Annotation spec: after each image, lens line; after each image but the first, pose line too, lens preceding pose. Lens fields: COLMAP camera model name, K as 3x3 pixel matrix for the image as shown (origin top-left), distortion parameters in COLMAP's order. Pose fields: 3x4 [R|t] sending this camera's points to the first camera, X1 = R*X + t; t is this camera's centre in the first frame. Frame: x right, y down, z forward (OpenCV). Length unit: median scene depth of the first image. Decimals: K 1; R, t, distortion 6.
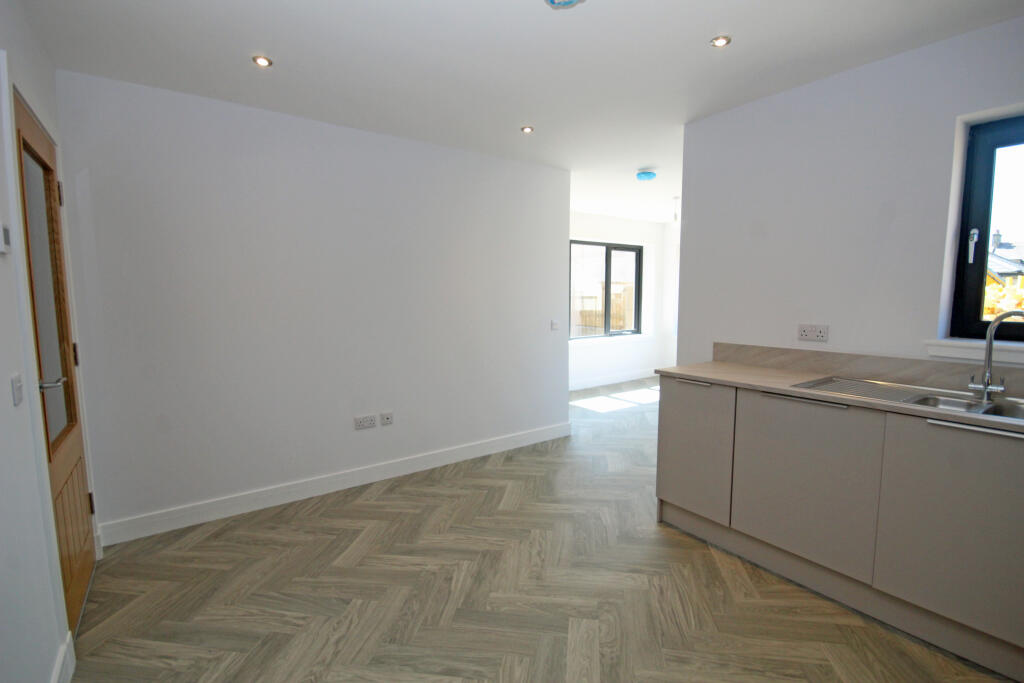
lens RADIAL K [[475.0, 0, 518.8], [0, 475.0, 305.3], [0, 0, 1]] dist [0.000933, -0.001057]
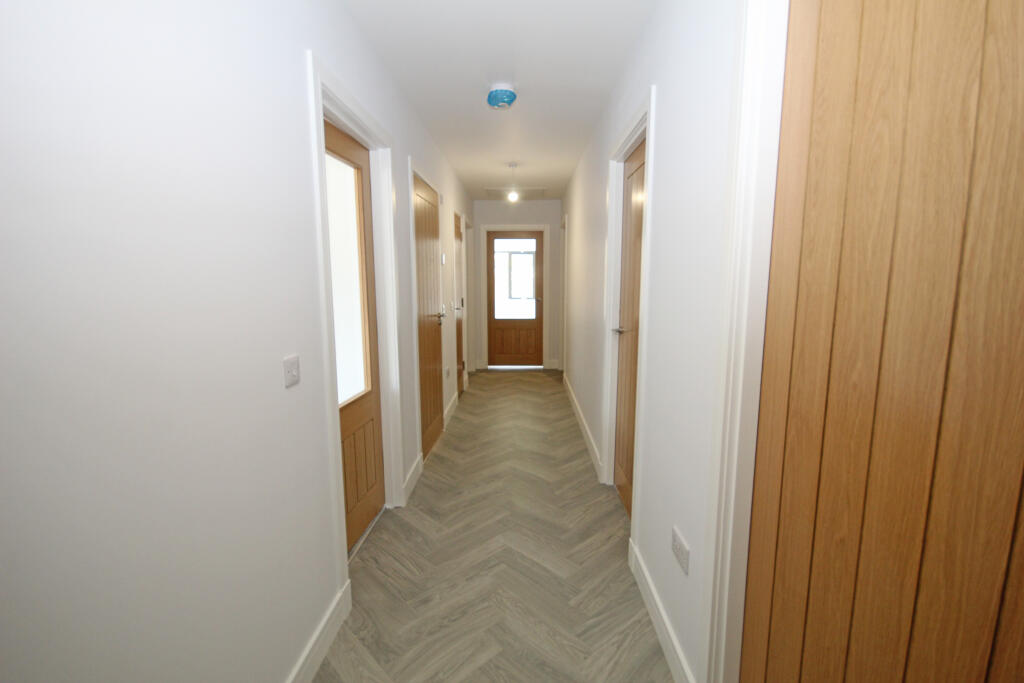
lens RADIAL K [[475.0, 0, 511.2], [0, 475.0, 349.8], [0, 0, 1]] dist [0.000933, -0.001057]
pose [[0.613141, -0.118580, 0.781023, -0.739372], [0.021770, 0.990831, 0.133345, -0.003802], [-0.789673, -0.064756, 0.610101, 0.370884]]
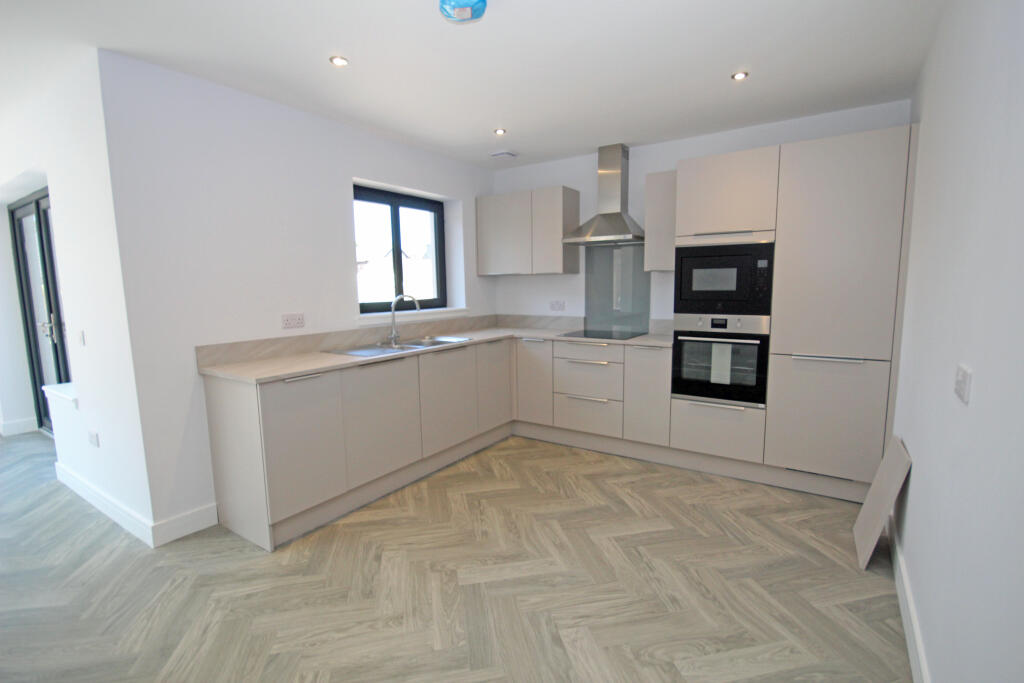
lens RADIAL K [[475.0, 0, 518.5], [0, 475.0, 334.8], [0, 0, 1]] dist [0.000933, -0.001057]
pose [[-0.343058, -0.093233, 0.934676, -0.836374], [0.038521, 0.992828, 0.113172, -0.023294], [-0.938524, 0.074829, -0.337006, 1.113930]]
